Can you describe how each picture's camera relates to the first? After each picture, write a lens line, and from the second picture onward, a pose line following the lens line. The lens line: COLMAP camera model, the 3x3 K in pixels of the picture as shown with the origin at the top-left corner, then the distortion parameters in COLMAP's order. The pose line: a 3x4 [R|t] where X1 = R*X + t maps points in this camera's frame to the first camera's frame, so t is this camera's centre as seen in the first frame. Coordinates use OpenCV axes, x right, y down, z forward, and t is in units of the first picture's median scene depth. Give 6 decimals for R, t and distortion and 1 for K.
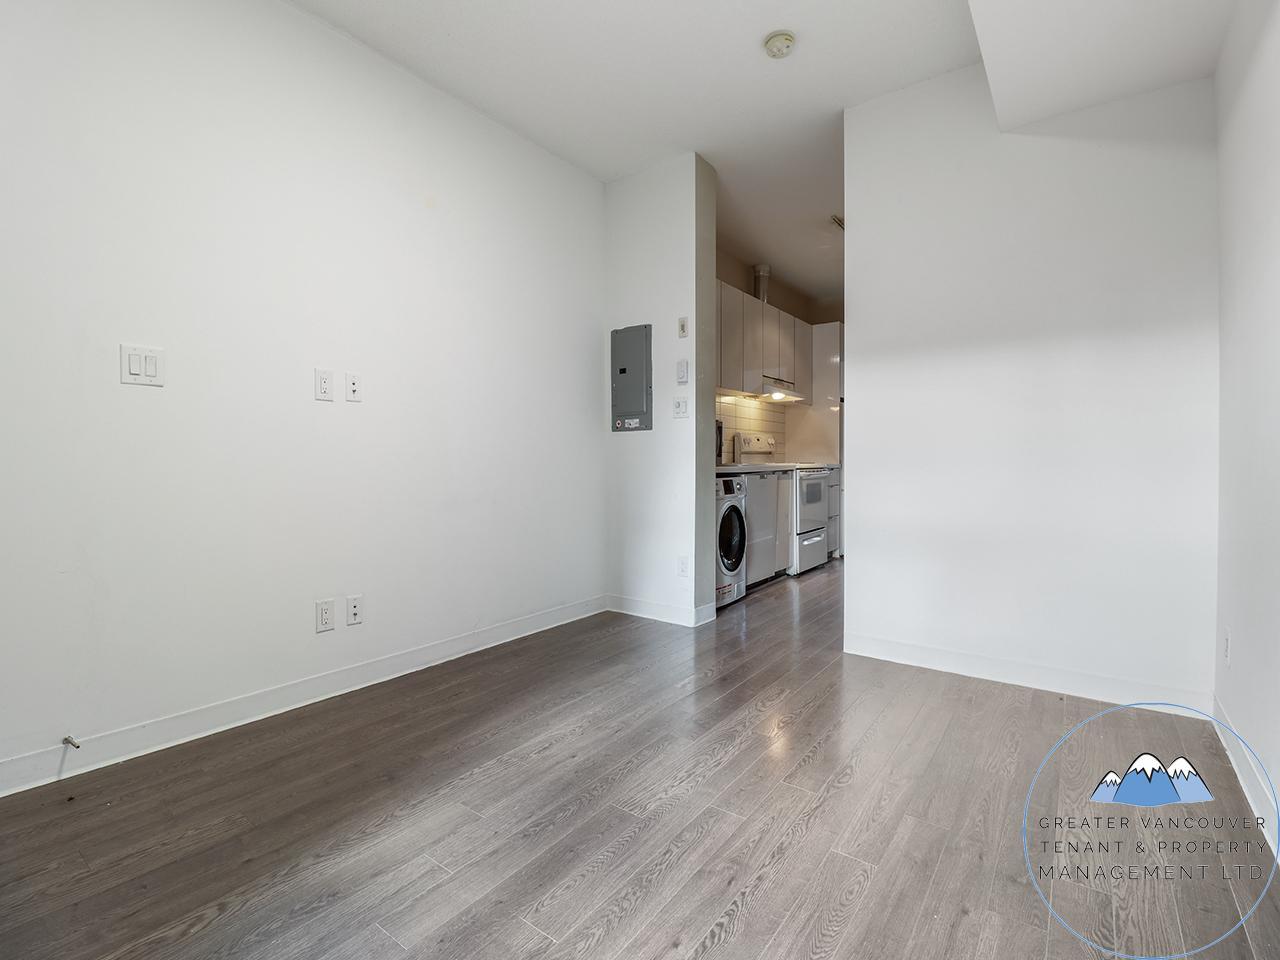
lens RADIAL K [[599.6, 0, 639.6], [0, 599.6, 475.9], [0, 0, 1]] dist [-0.010788, -0.002130]
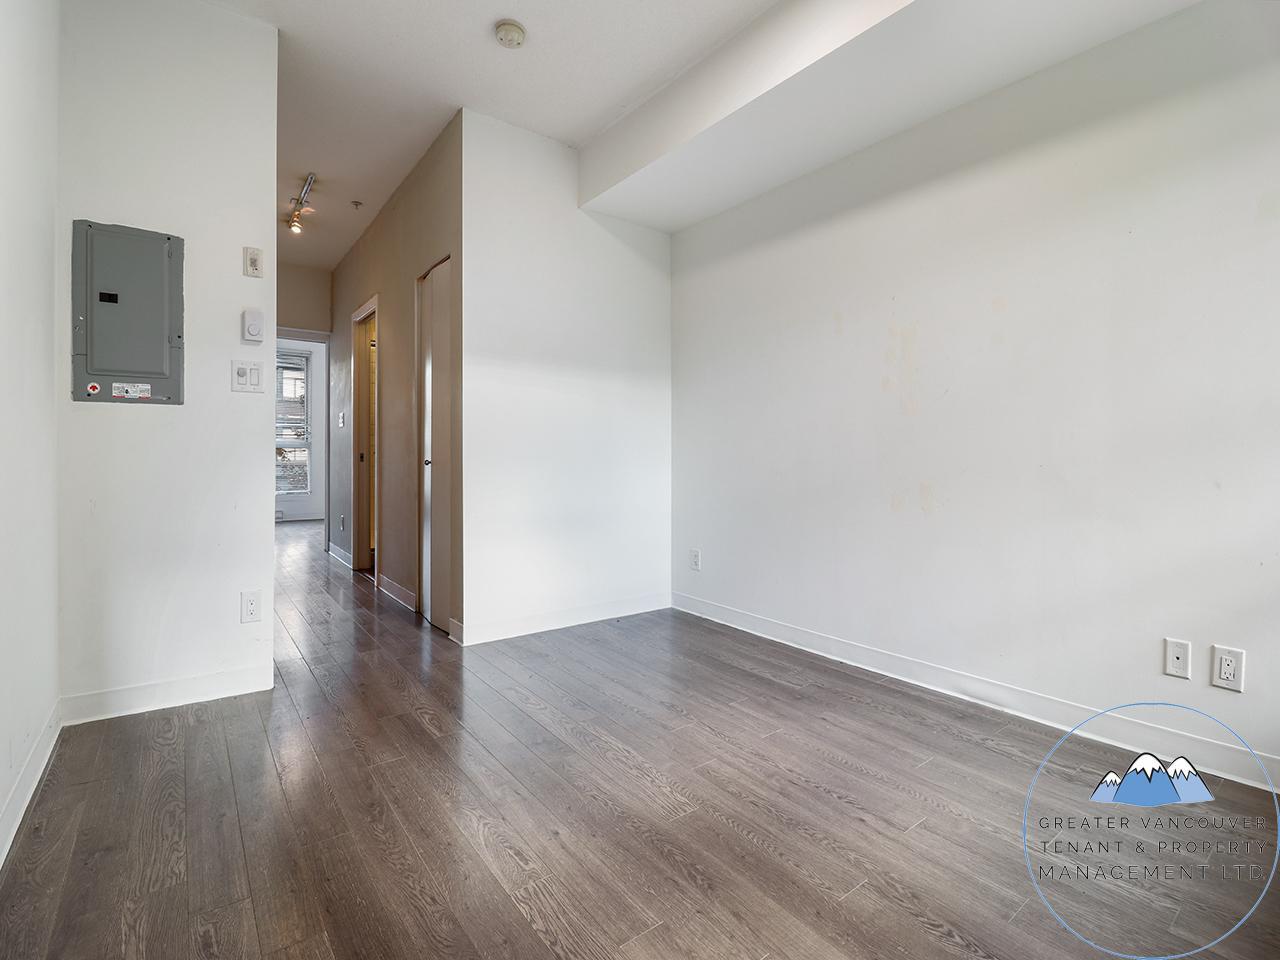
lens RADIAL K [[599.6, 0, 639.8], [0, 599.6, 466.0], [0, 0, 1]] dist [-0.010788, -0.002130]
pose [[0.274030, -0.014249, 0.961616, -0.765029], [0.017025, 0.999805, 0.009963, -0.017602], [-0.961570, 0.013641, 0.274219, 0.621370]]
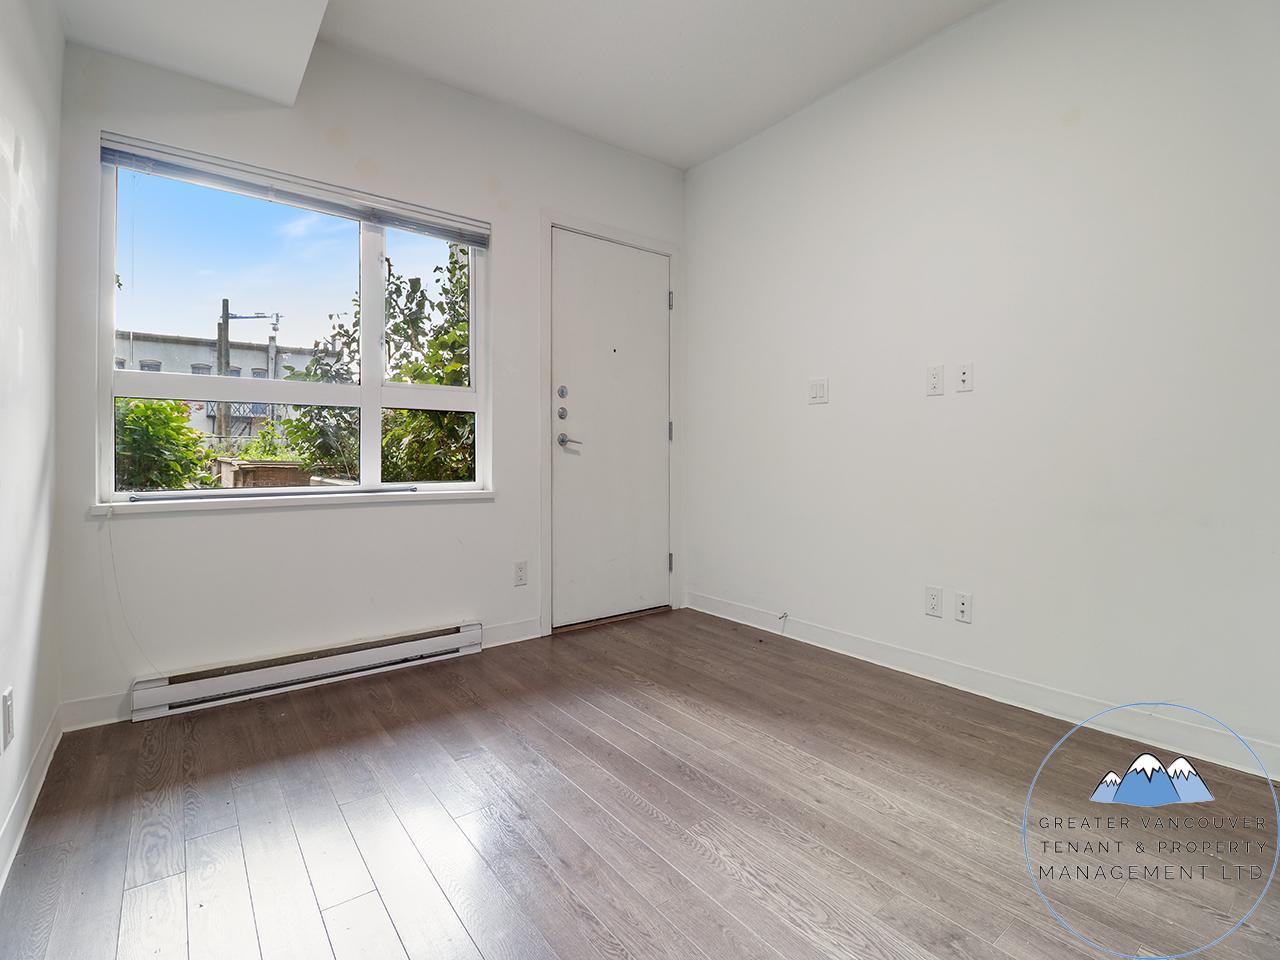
lens RADIAL K [[599.6, 0, 635.0], [0, 599.6, 467.6], [0, 0, 1]] dist [-0.010788, -0.002130]
pose [[-0.284495, 0.022255, -0.958419, 0.707941], [-0.021621, 0.999327, 0.029623, -0.022279], [0.958434, 0.029150, -0.283822, 0.902592]]
